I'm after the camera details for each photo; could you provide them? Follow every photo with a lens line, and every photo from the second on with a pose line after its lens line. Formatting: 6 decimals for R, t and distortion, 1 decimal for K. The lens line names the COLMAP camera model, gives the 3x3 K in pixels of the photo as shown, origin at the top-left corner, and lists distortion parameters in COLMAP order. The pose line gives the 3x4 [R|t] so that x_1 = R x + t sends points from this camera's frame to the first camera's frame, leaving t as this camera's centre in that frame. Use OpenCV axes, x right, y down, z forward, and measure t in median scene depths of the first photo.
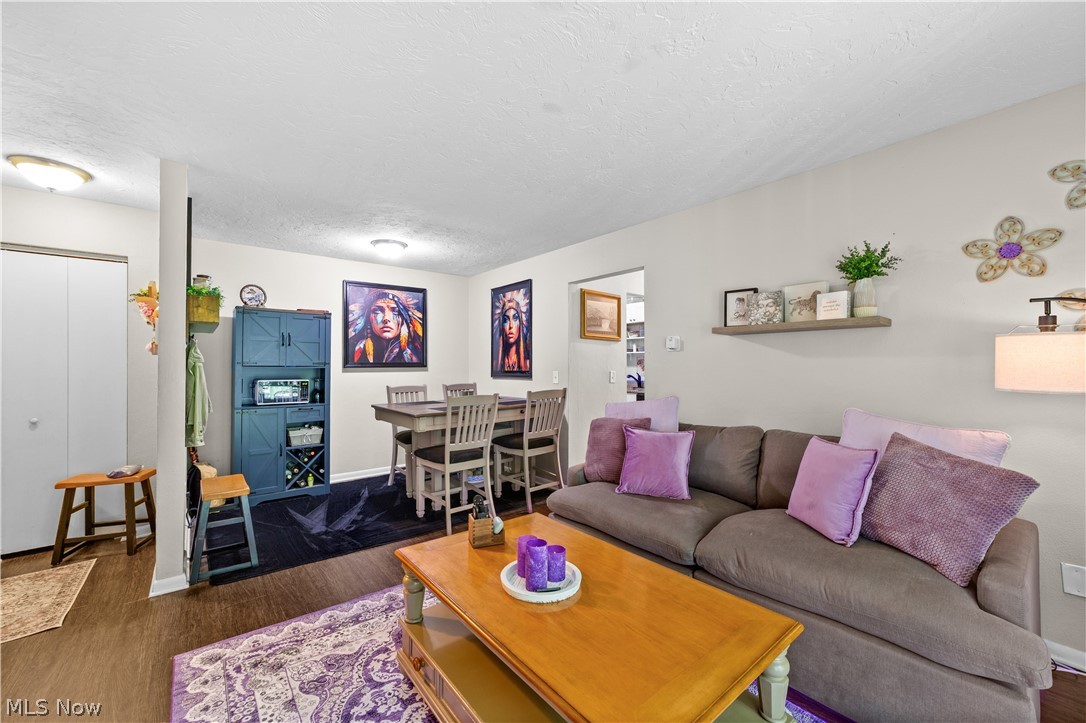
lens RADIAL K [[424.1, 0, 539.3], [0, 424.1, 360.4], [0, 0, 1]] dist [-0.009890, 0.000378]
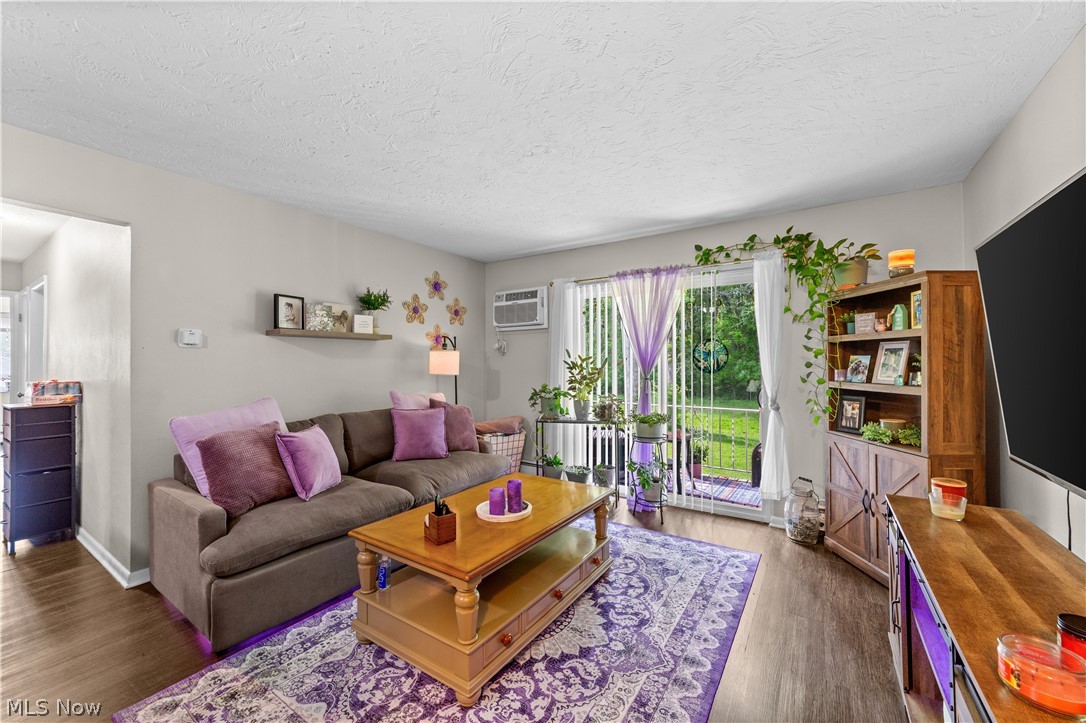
lens RADIAL K [[424.1, 0, 539.3], [0, 424.1, 360.4], [0, 0, 1]] dist [-0.009890, 0.000378]
pose [[-0.291046, 0.007998, 0.956676, -0.445930], [-0.006025, 0.999930, -0.010192, 0.004708], [-0.956690, -0.008730, -0.290977, 0.409007]]
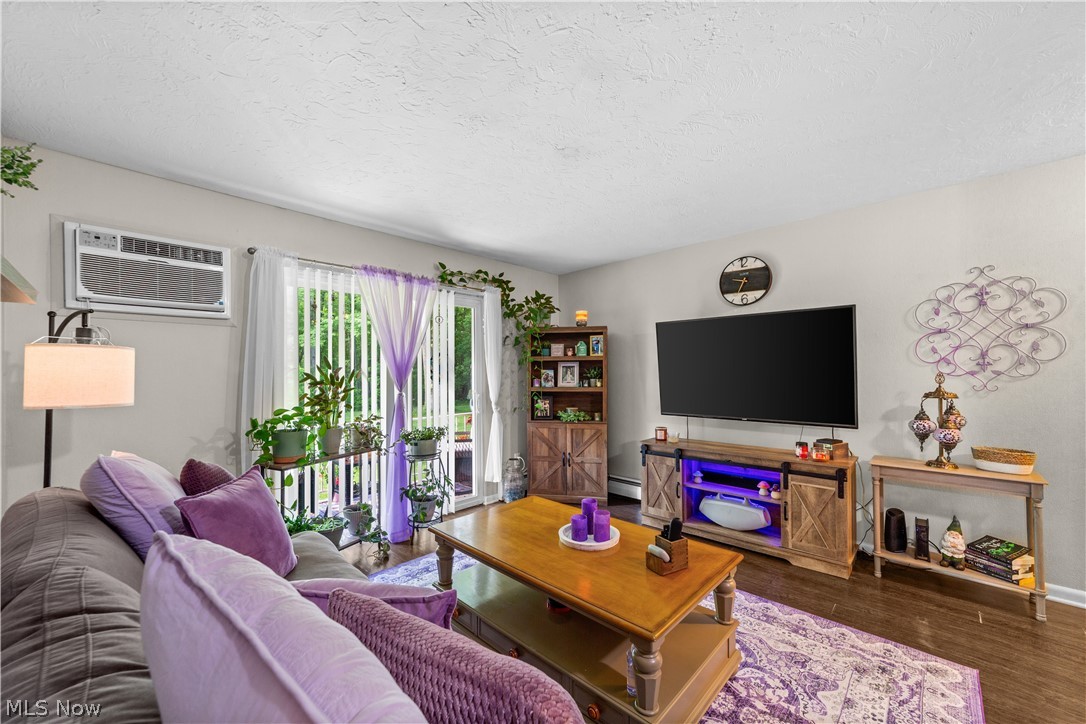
lens RADIAL K [[419.6, 0, 540.1], [0, 419.6, 373.8], [0, 0, 1]] dist [-0.020241, 0.010406]
pose [[-0.992959, 0.009174, -0.118104, 0.095358], [0.010331, 0.999904, -0.009182, 0.006221], [0.118008, -0.010337, -0.992959, 0.714703]]
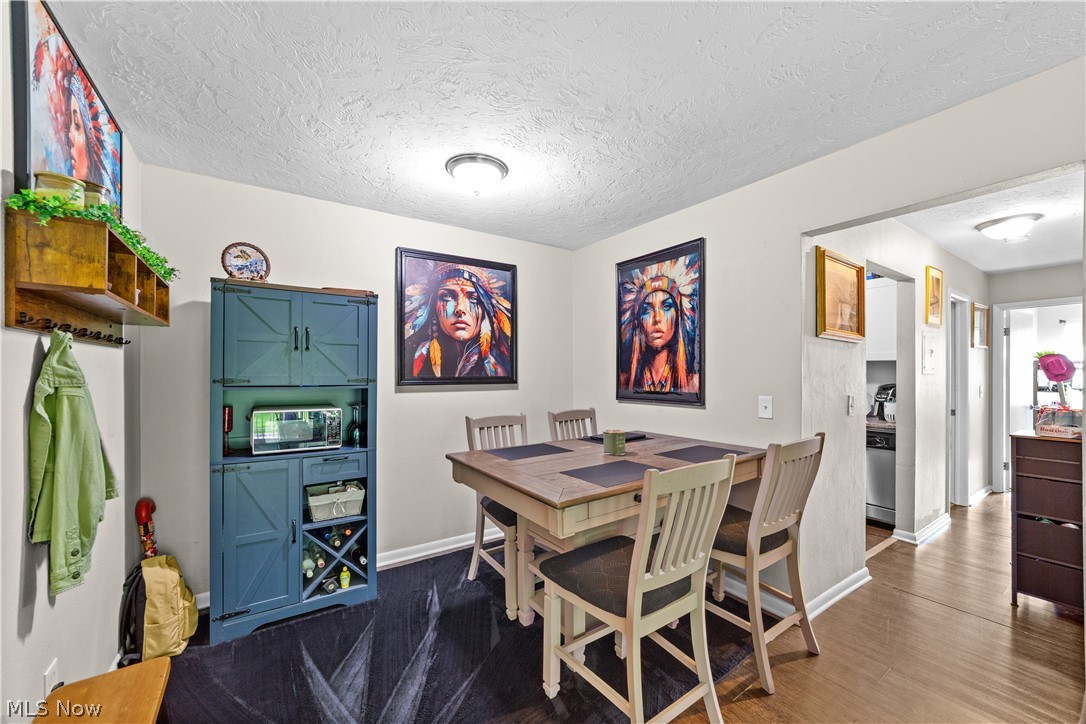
lens RADIAL K [[419.6, 0, 540.1], [0, 419.6, 373.8], [0, 0, 1]] dist [-0.020241, 0.010406]
pose [[0.995603, 0.004542, -0.093566, -0.188967], [-0.003210, 0.999891, 0.014382, -0.009768], [0.093622, -0.014019, 0.995509, 0.392369]]
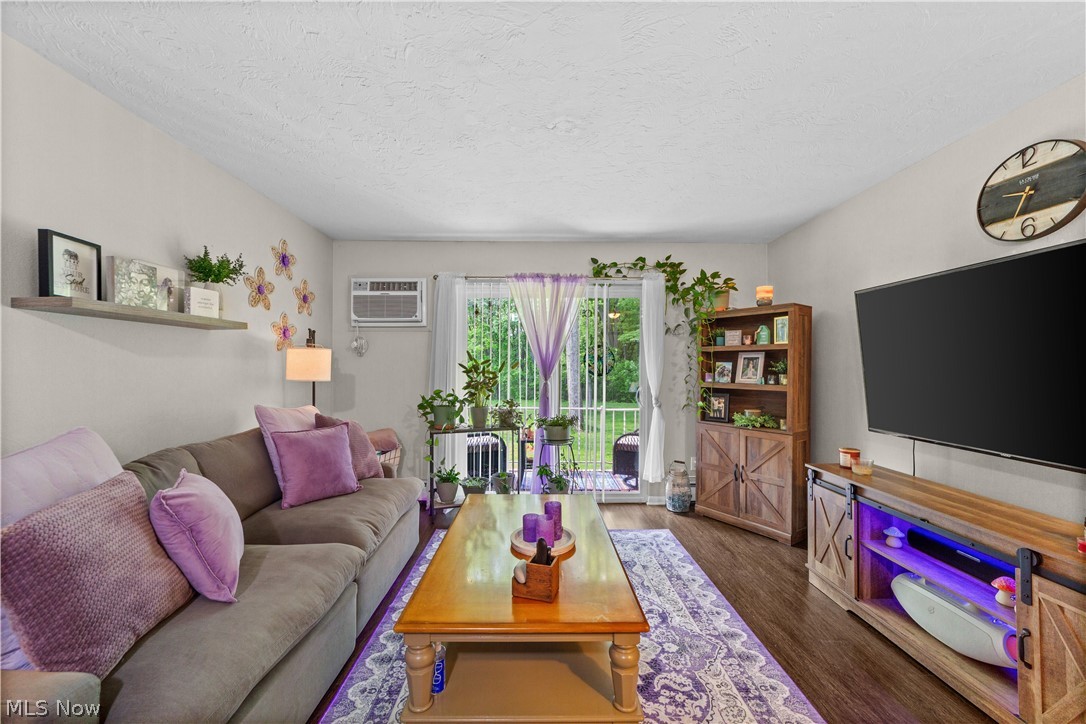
lens RADIAL K [[416.5, 0, 536.8], [0, 416.5, 368.6], [0, 0, 1]] dist [-0.002259, 0.000475]
pose [[-0.778542, -0.004078, 0.627579, -0.231504], [-0.008887, 0.999950, -0.004527, 0.007396], [-0.627530, -0.009102, -0.778539, 0.611827]]
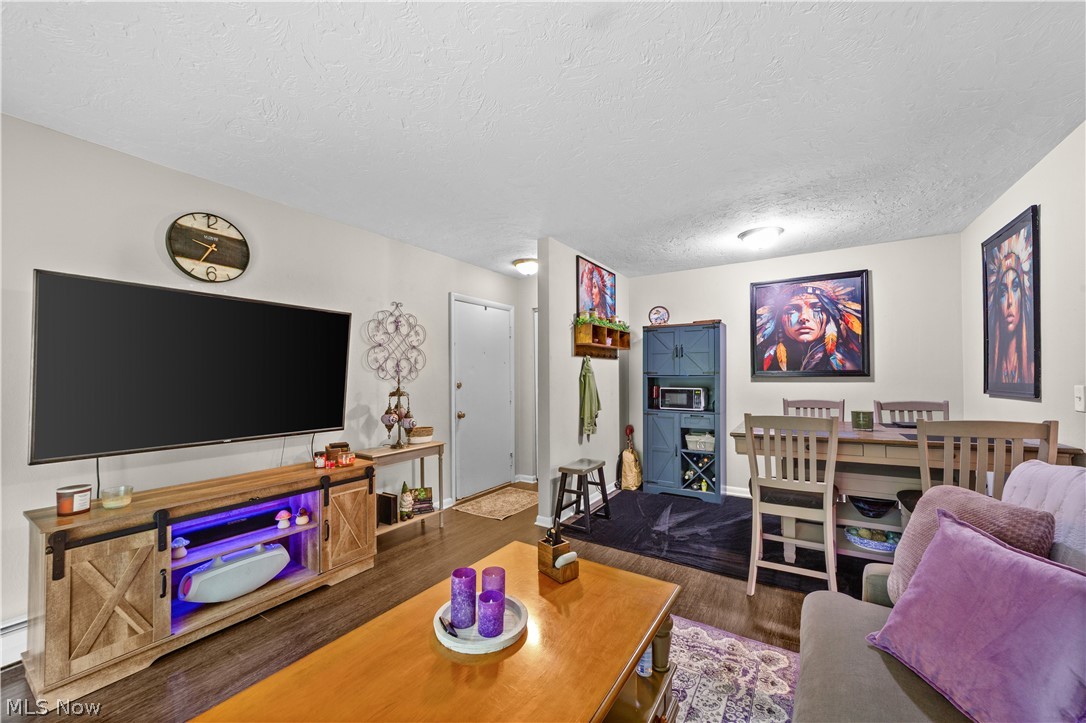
lens RADIAL K [[419.6, 0, 540.1], [0, 419.6, 373.3], [0, 0, 1]] dist [-0.020241, 0.010406]
pose [[0.309783, -0.006526, -0.950785, 0.270304], [0.014788, 0.999889, -0.002044, 0.004254], [0.950692, -0.013427, 0.309845, 0.266433]]
